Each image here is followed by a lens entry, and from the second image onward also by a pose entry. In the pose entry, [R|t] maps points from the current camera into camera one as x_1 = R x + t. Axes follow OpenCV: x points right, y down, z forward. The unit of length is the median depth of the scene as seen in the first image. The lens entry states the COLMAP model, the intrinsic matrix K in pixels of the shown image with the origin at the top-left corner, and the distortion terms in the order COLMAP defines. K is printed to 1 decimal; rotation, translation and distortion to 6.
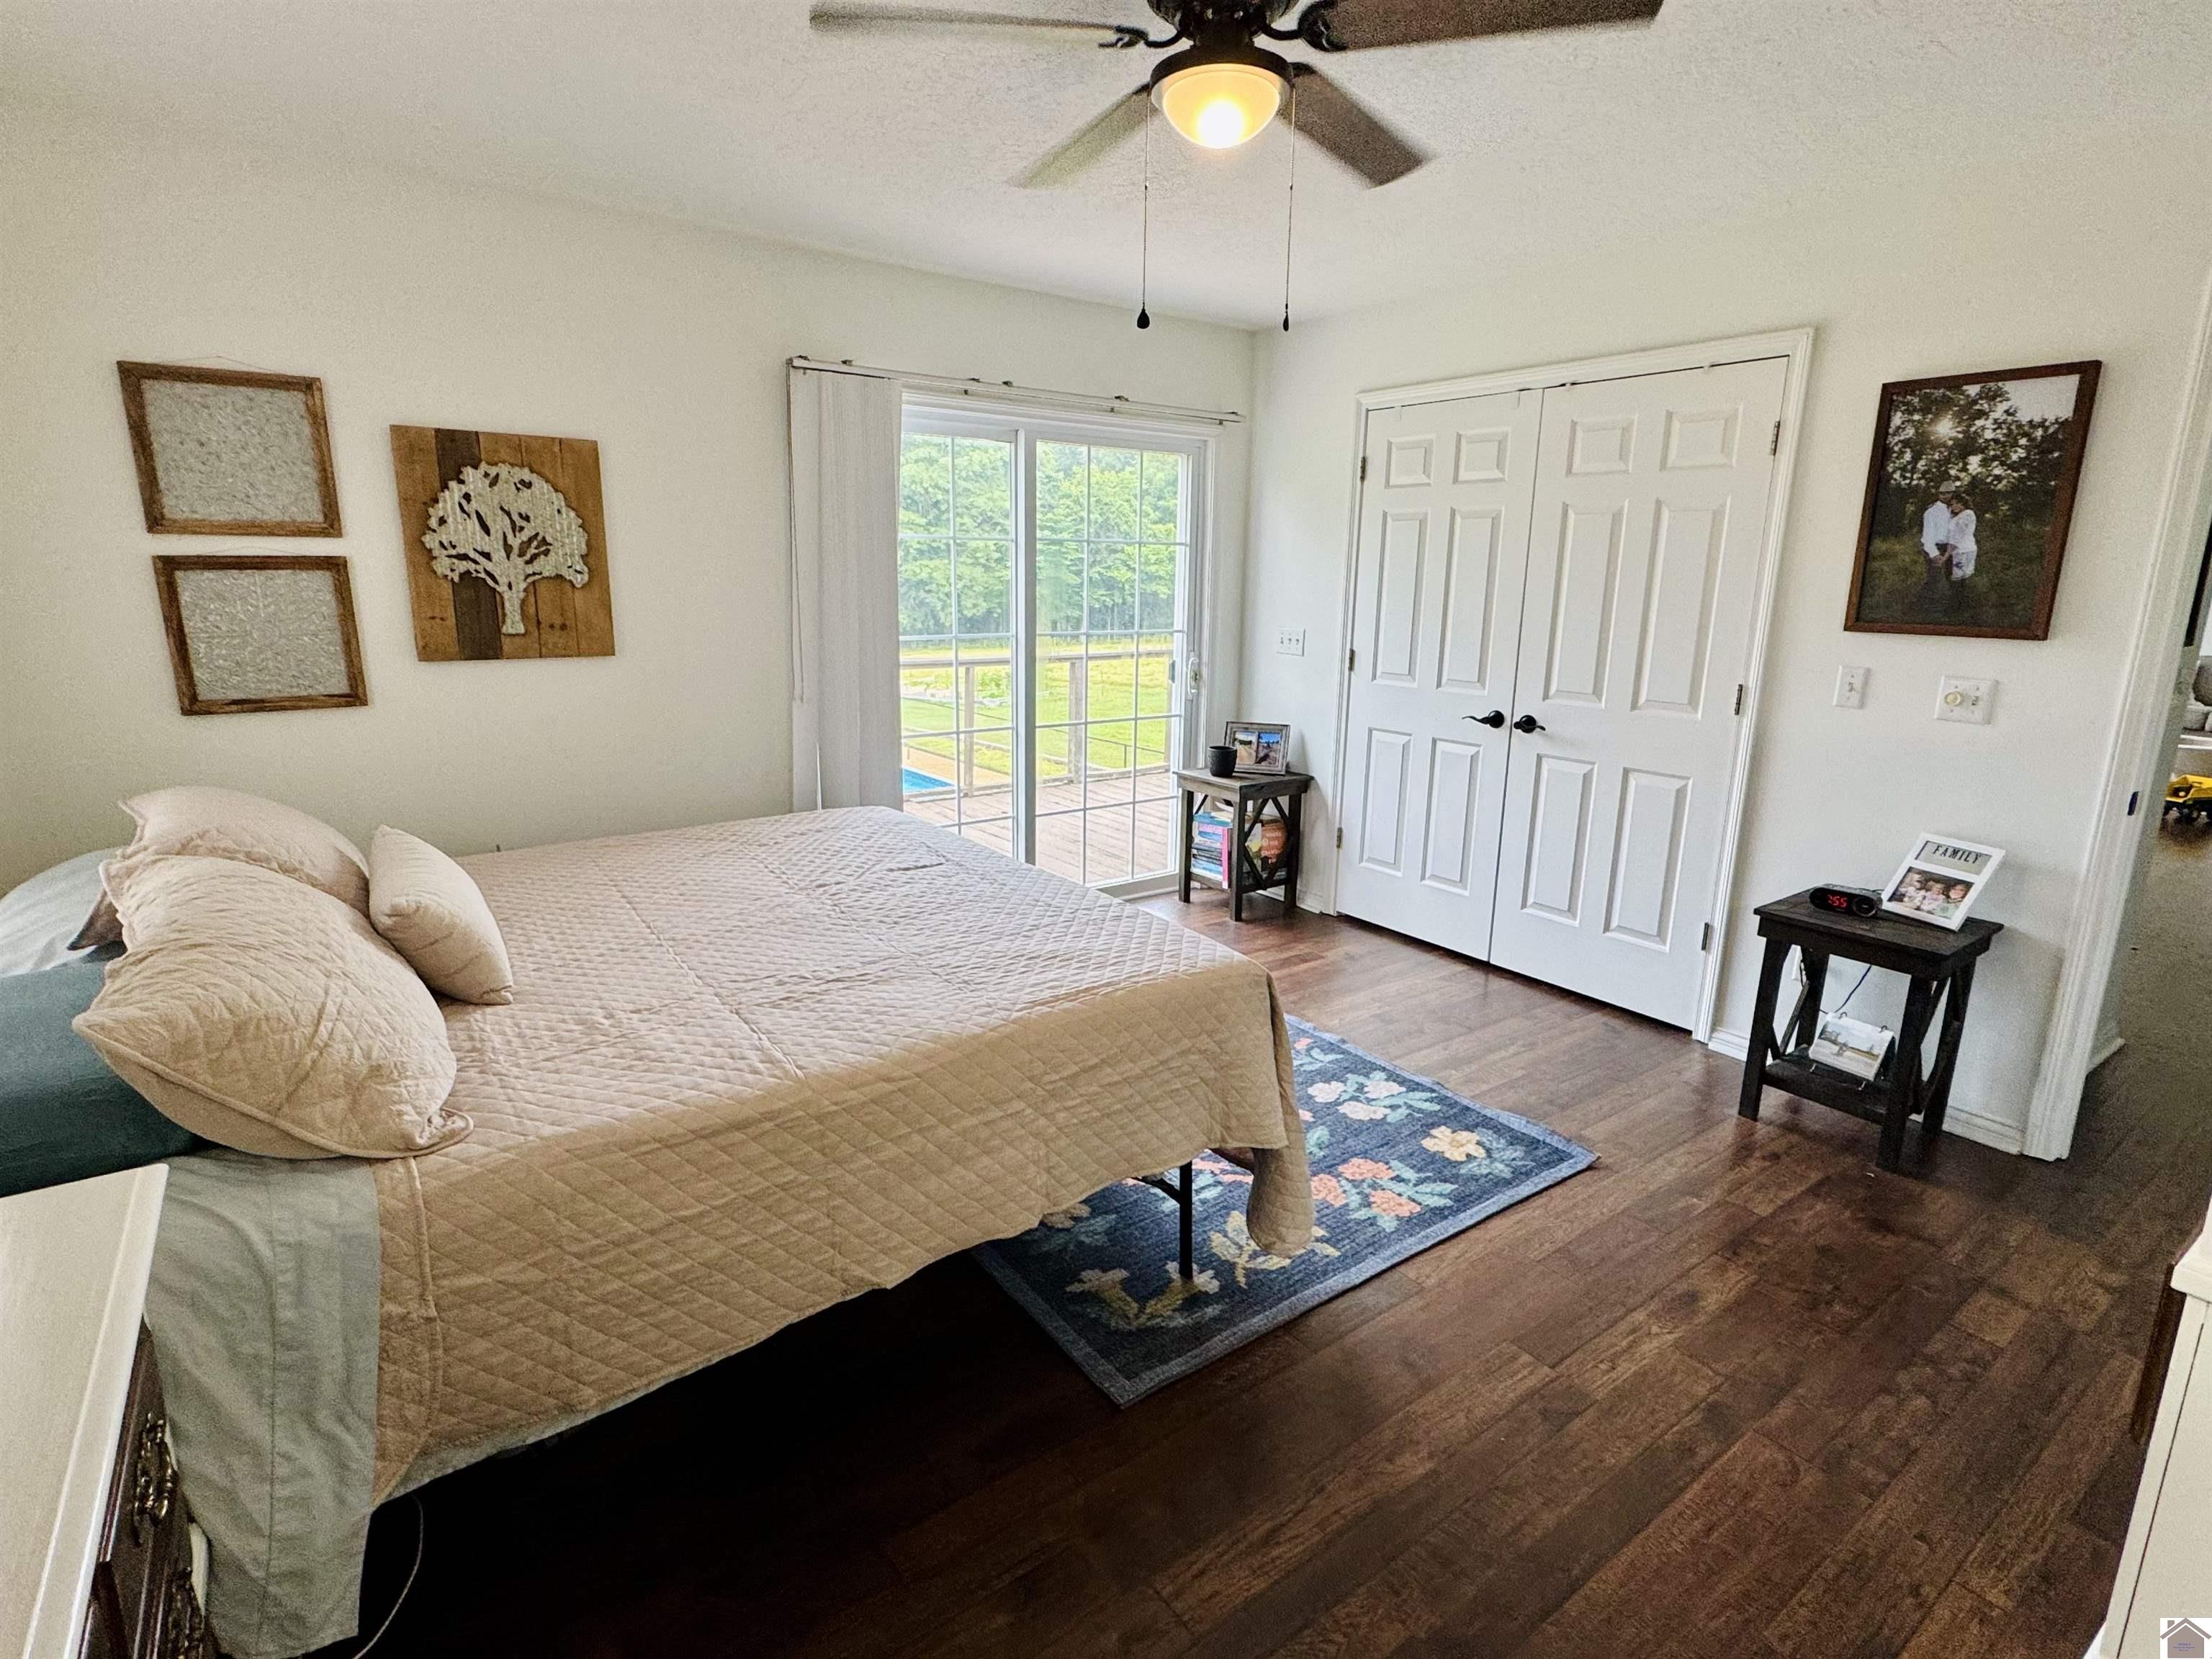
lens RADIAL K [[1106.4, 0, 1105.5], [0, 1106.4, 819.1], [0, 0, 1]] dist [-0.002208, 0.000836]
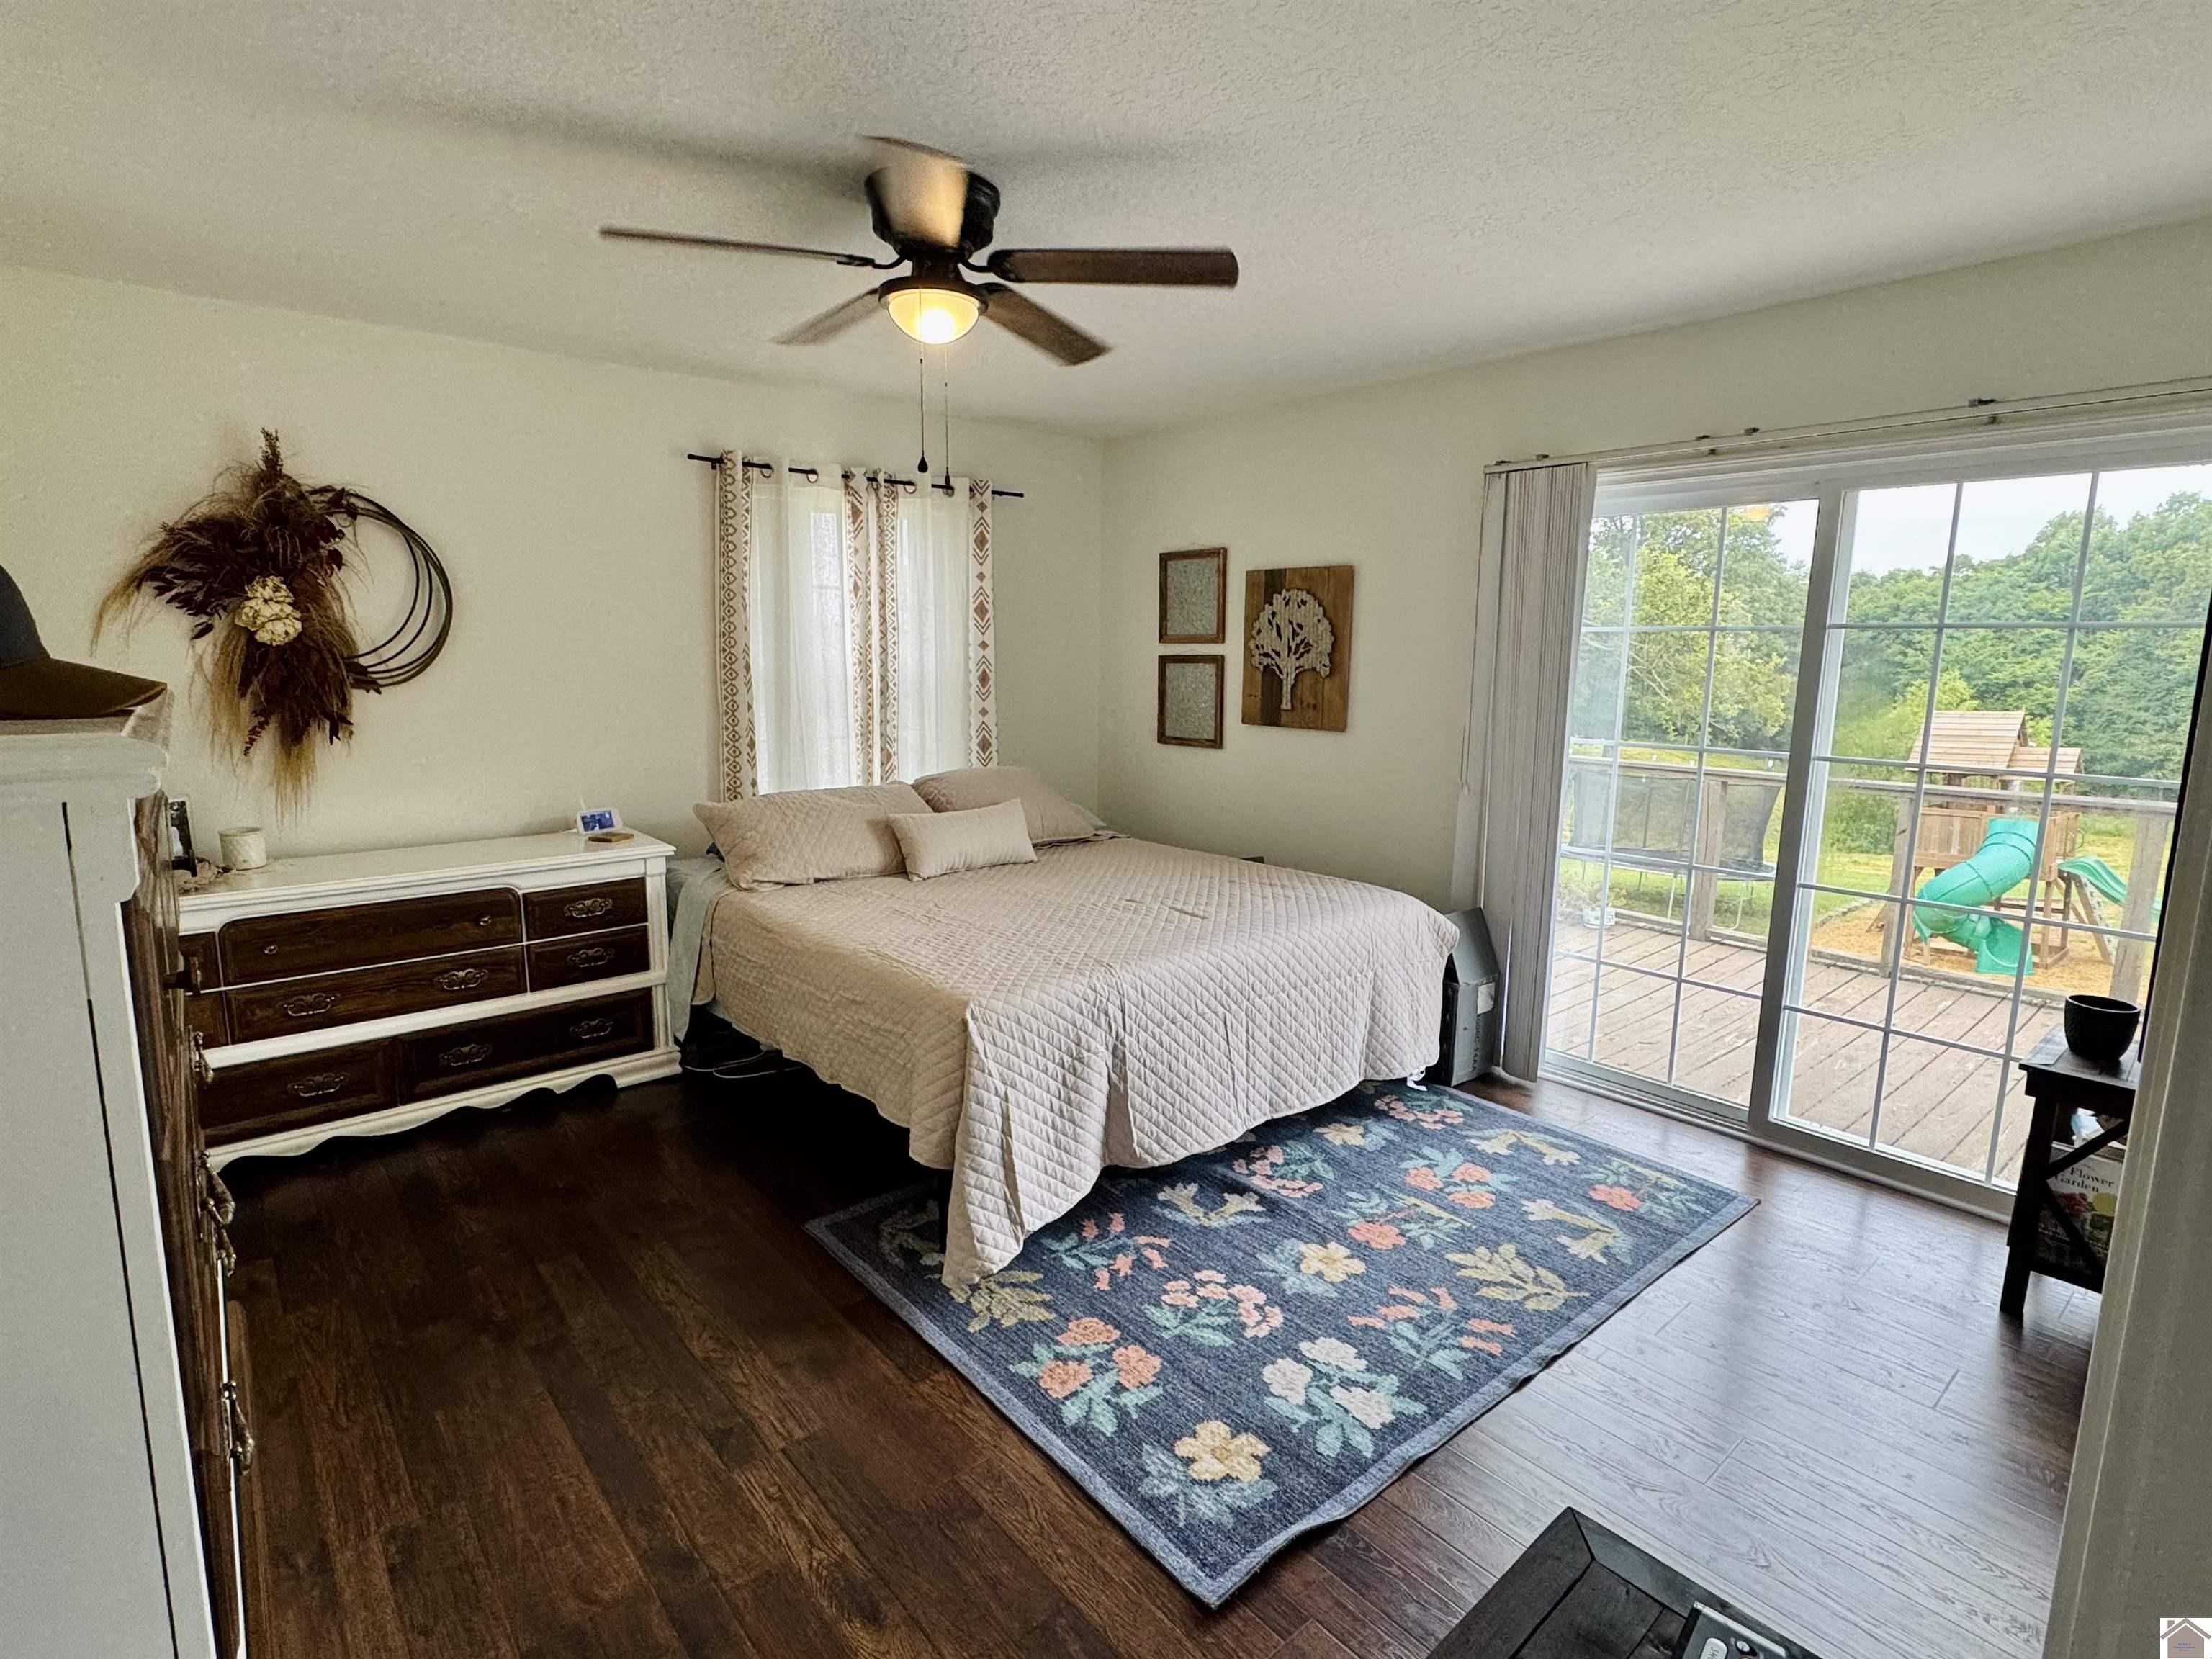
lens RADIAL K [[1106.4, 0, 1105.6], [0, 1106.4, 825.2], [0, 0, 1]] dist [-0.002208, 0.000836]
pose [[0.075145, 0.146603, -0.986337, 0.921812], [-0.228284, 0.965394, 0.126098, -0.166435], [0.970690, 0.215689, 0.106011, 0.733833]]
